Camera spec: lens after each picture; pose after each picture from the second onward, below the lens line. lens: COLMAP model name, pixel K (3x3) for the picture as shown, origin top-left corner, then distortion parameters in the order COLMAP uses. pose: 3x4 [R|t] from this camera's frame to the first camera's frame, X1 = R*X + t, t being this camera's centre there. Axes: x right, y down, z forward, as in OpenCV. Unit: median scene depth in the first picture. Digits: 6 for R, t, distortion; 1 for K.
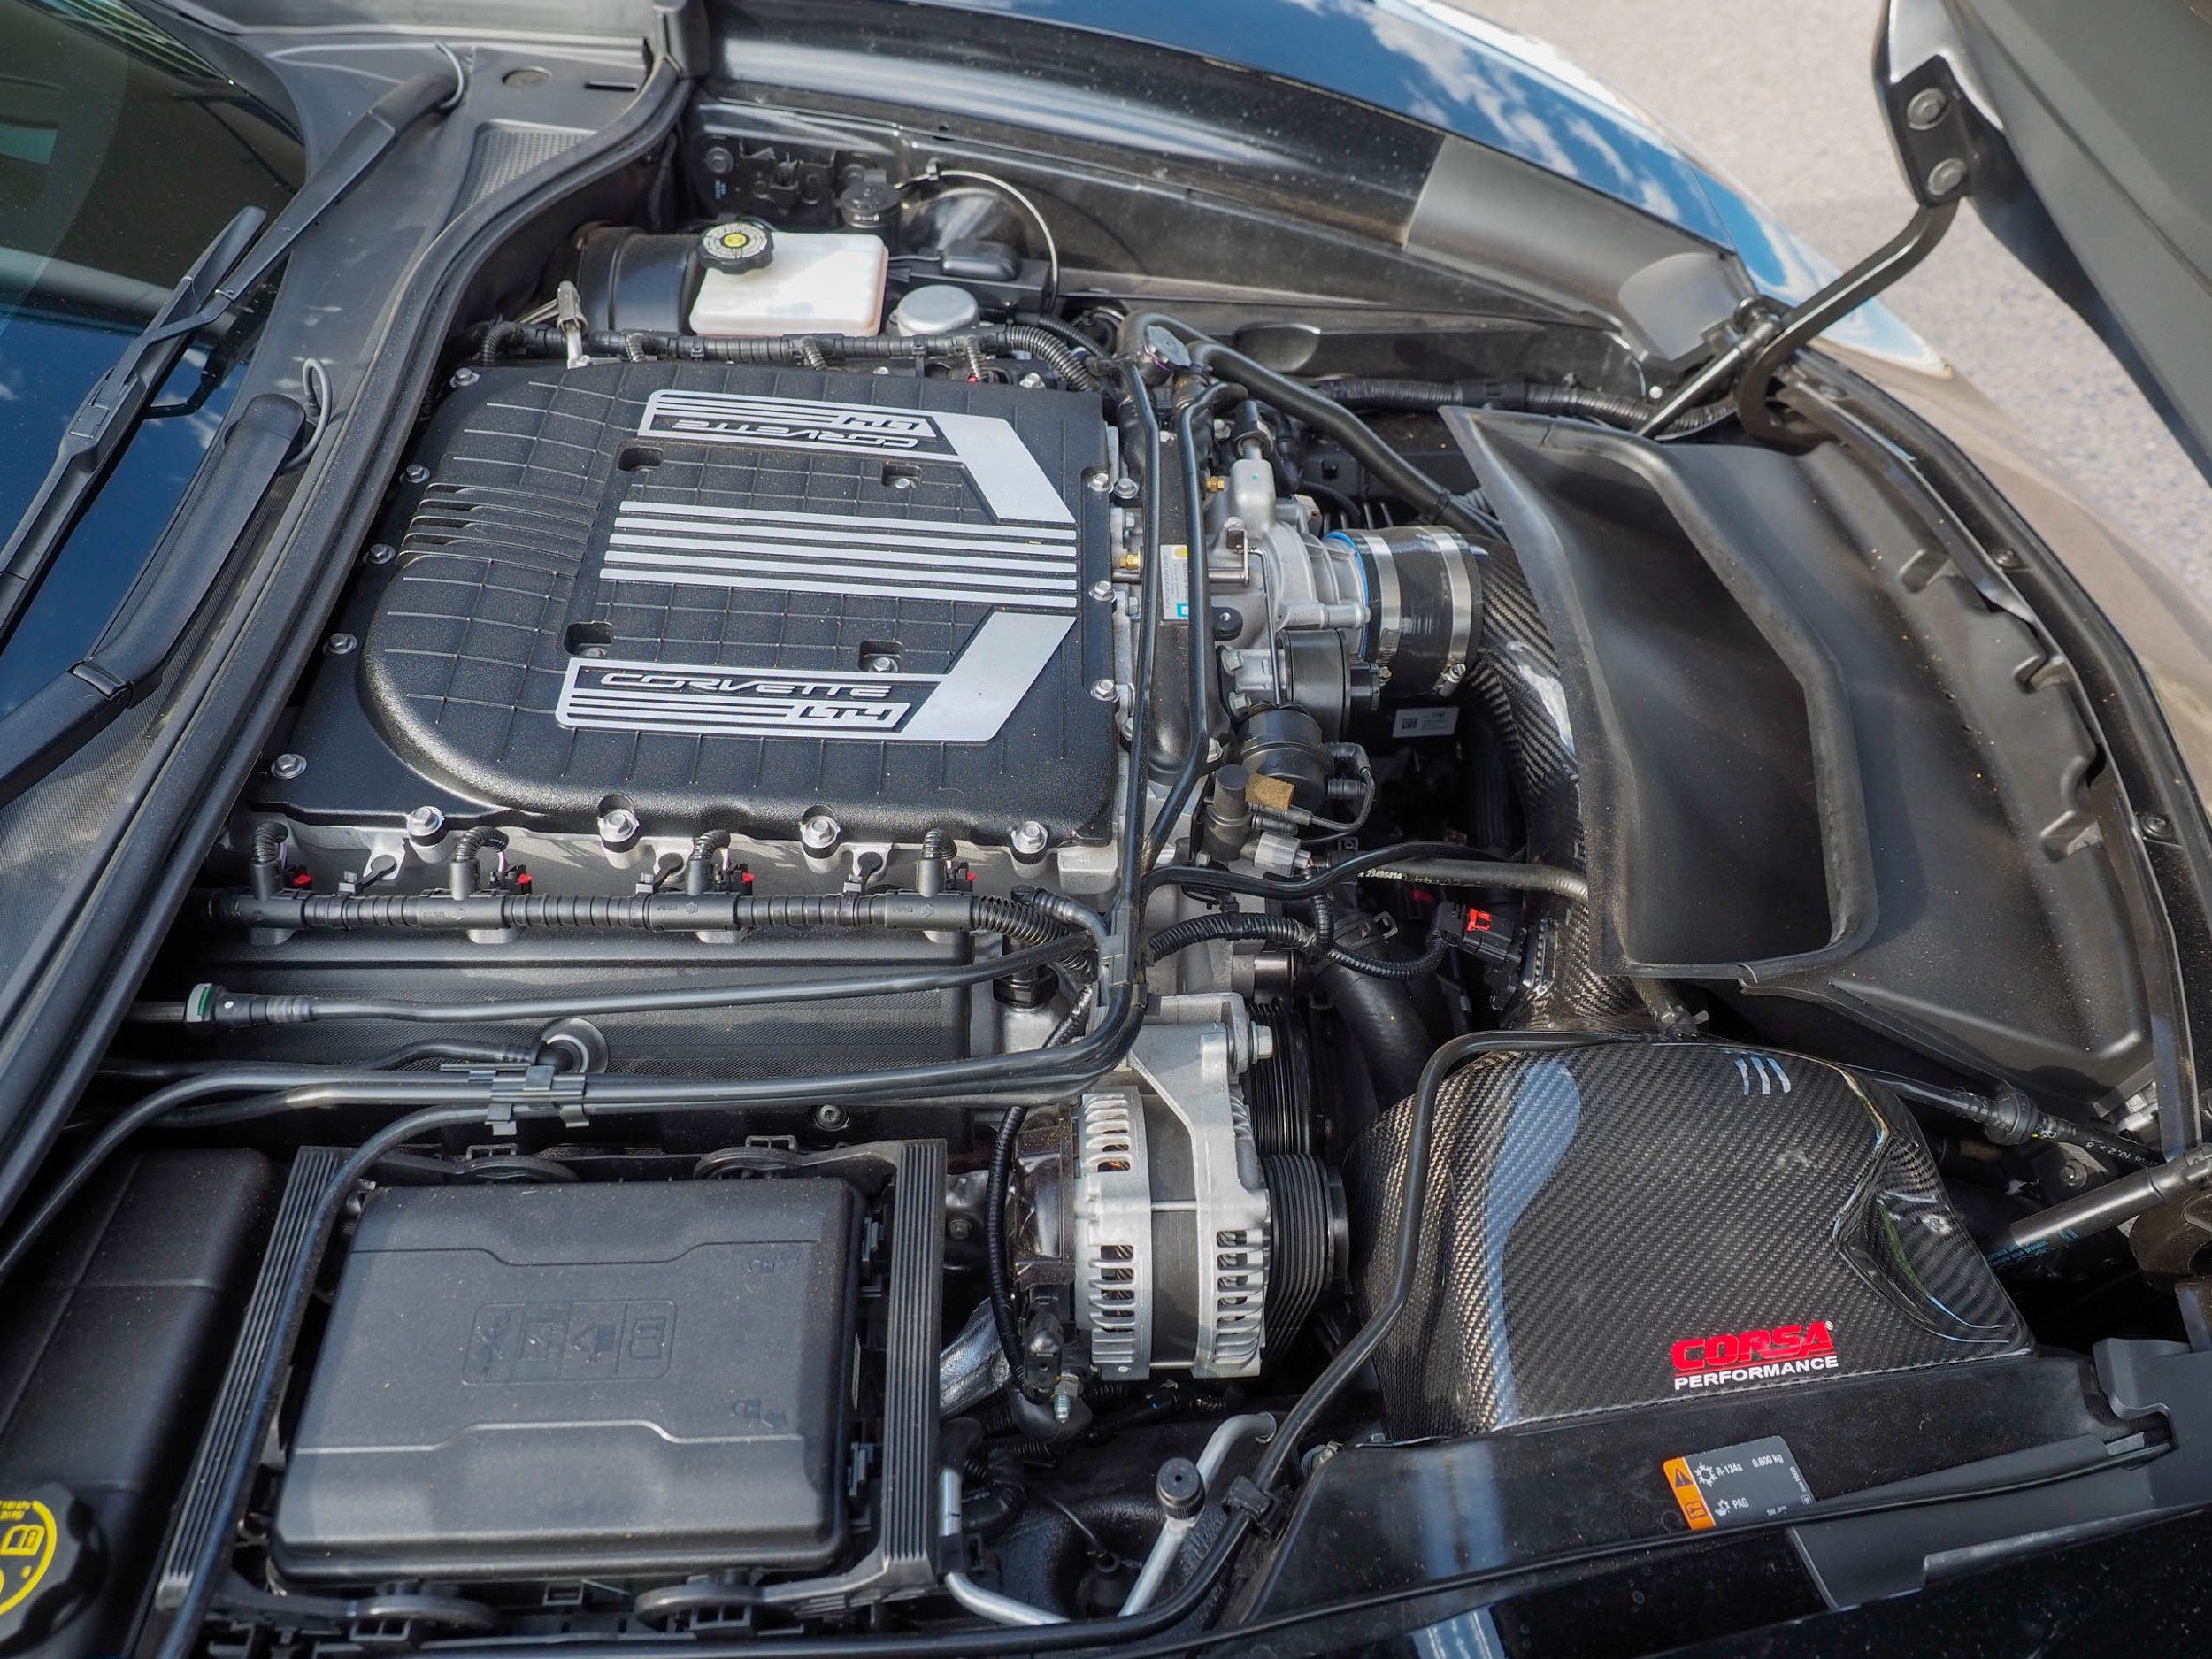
lens RADIAL K [[1570.6, 0, 1086.9], [0, 1570.6, 807.7], [0, 0, 1]] dist [-0.014400, 0.003332]
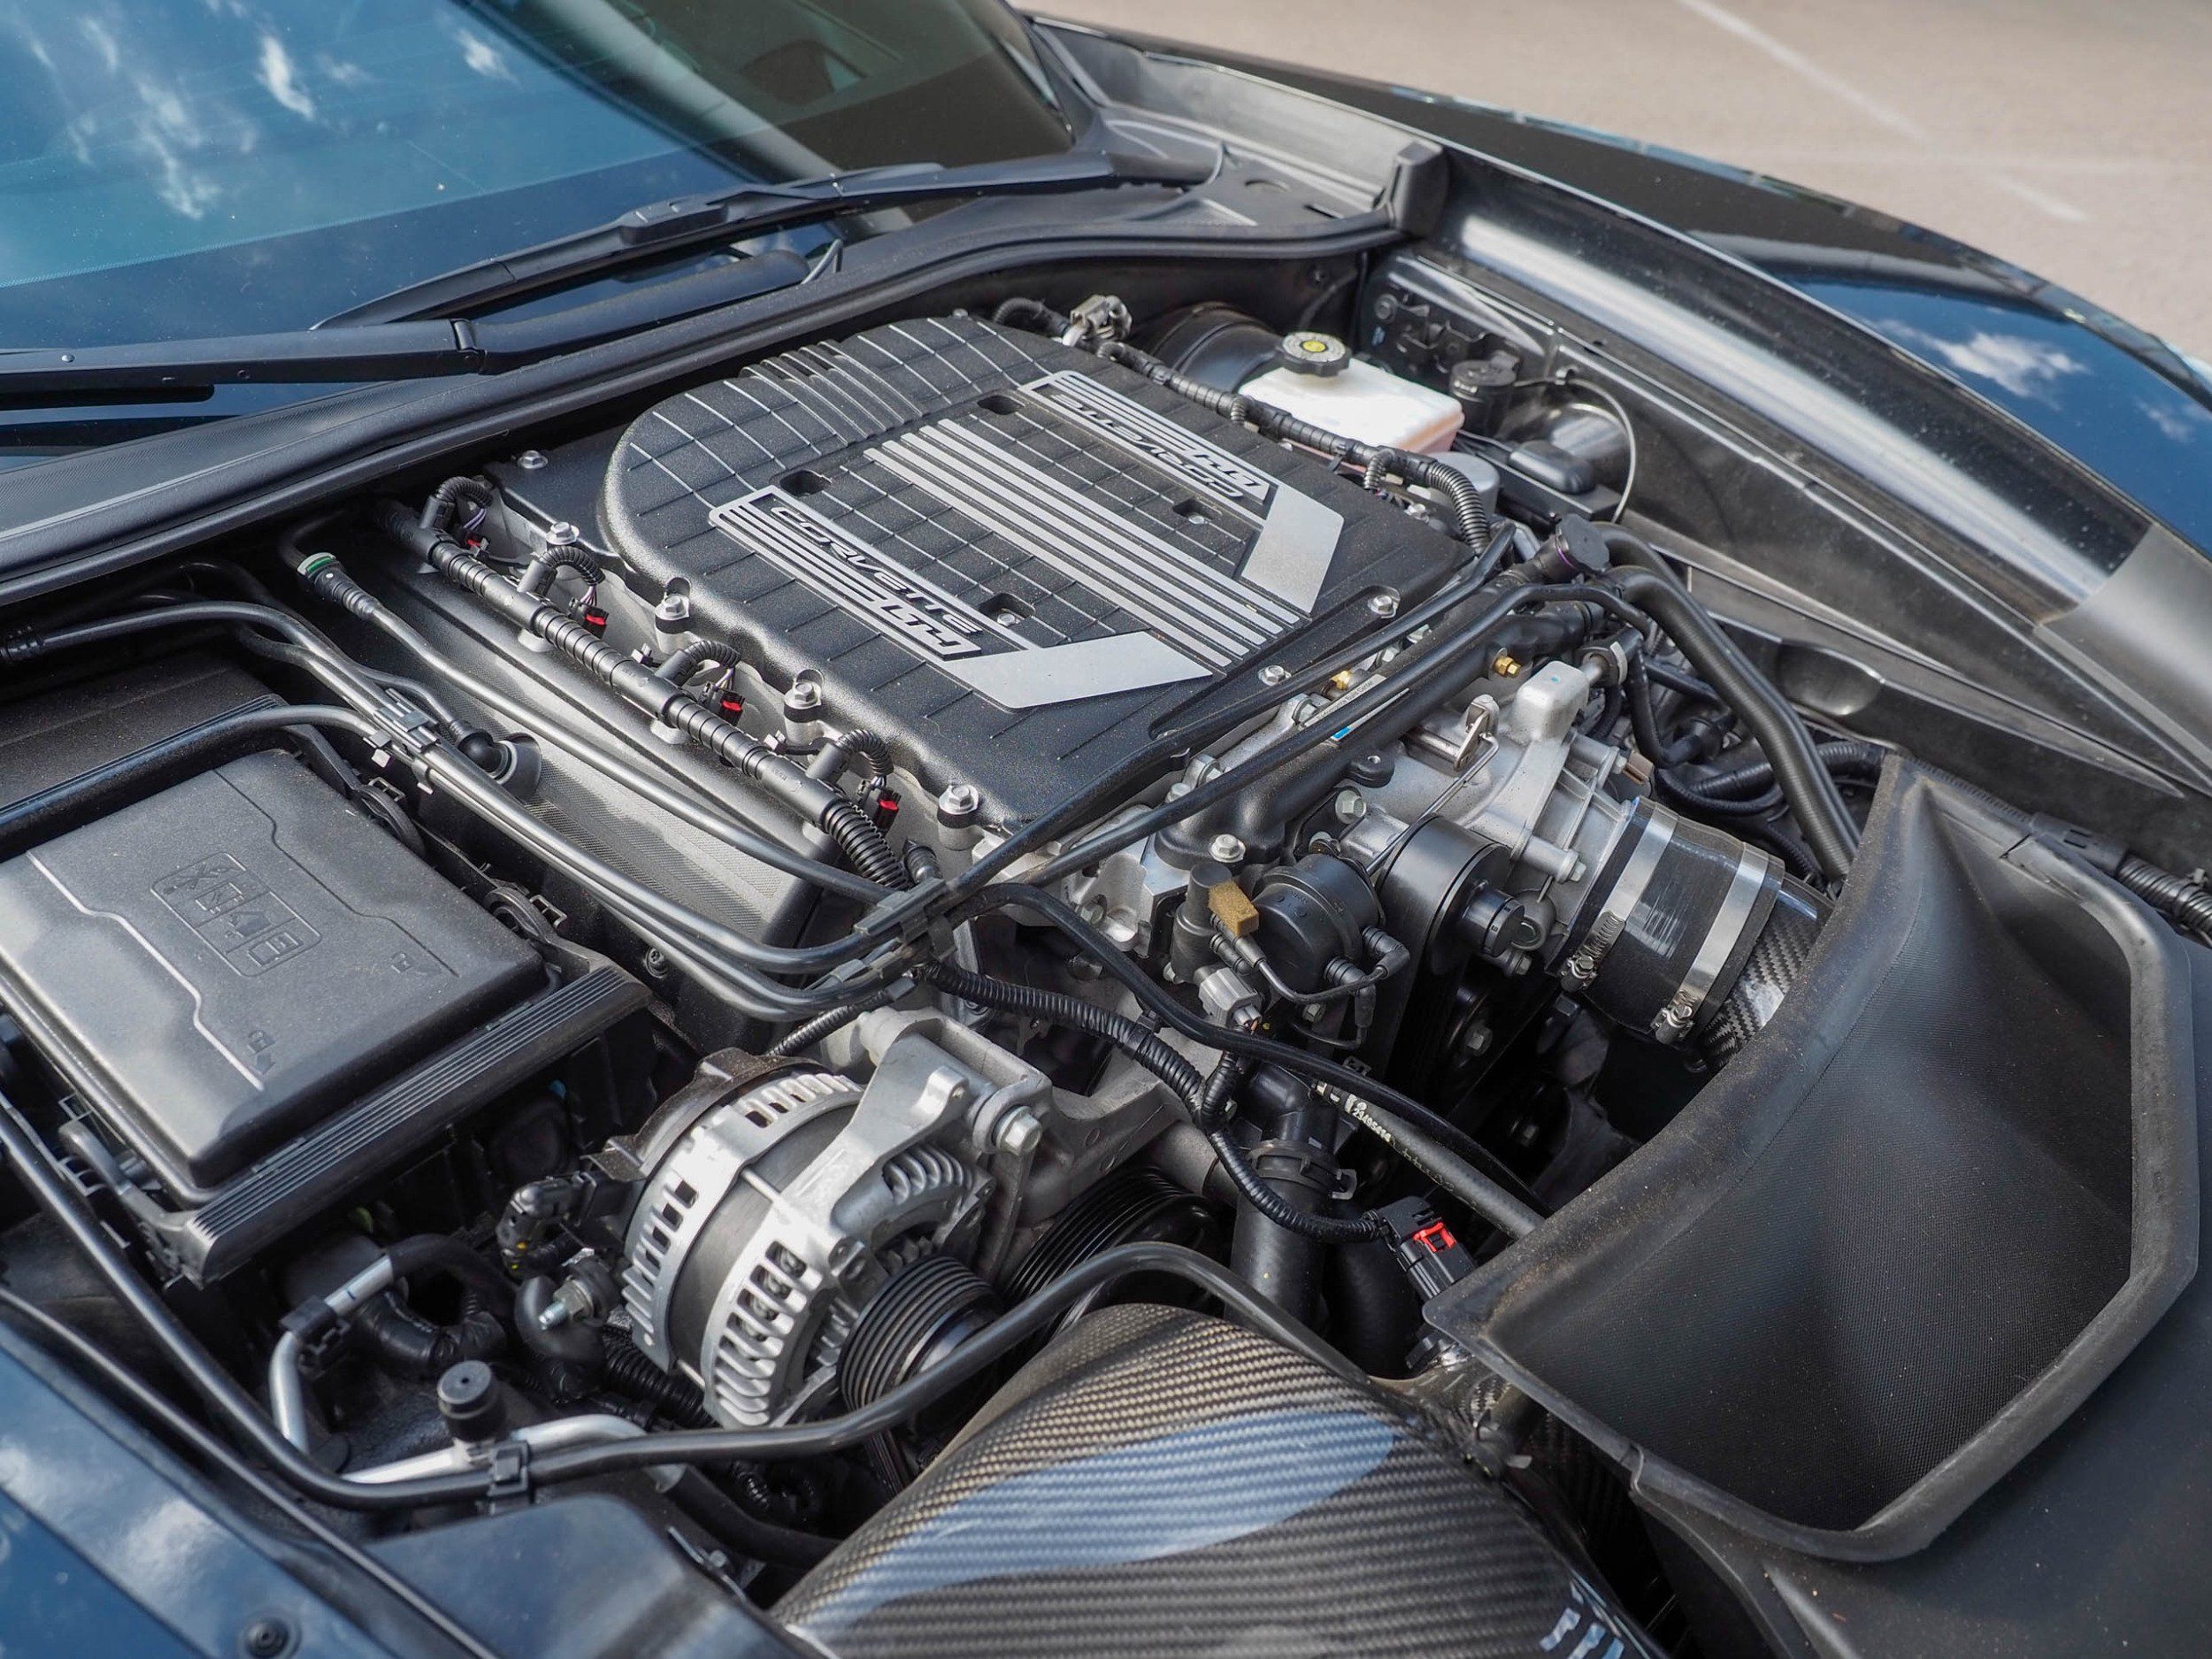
lens RADIAL K [[1570.6, 0, 1086.9], [0, 1570.6, 807.7], [0, 0, 1]] dist [-0.014400, 0.003332]
pose [[0.746896, 0.439804, -0.498718, 0.433861], [-0.534676, 0.843117, -0.057228, 0.032825], [0.395308, 0.309396, 0.864873, 0.238999]]
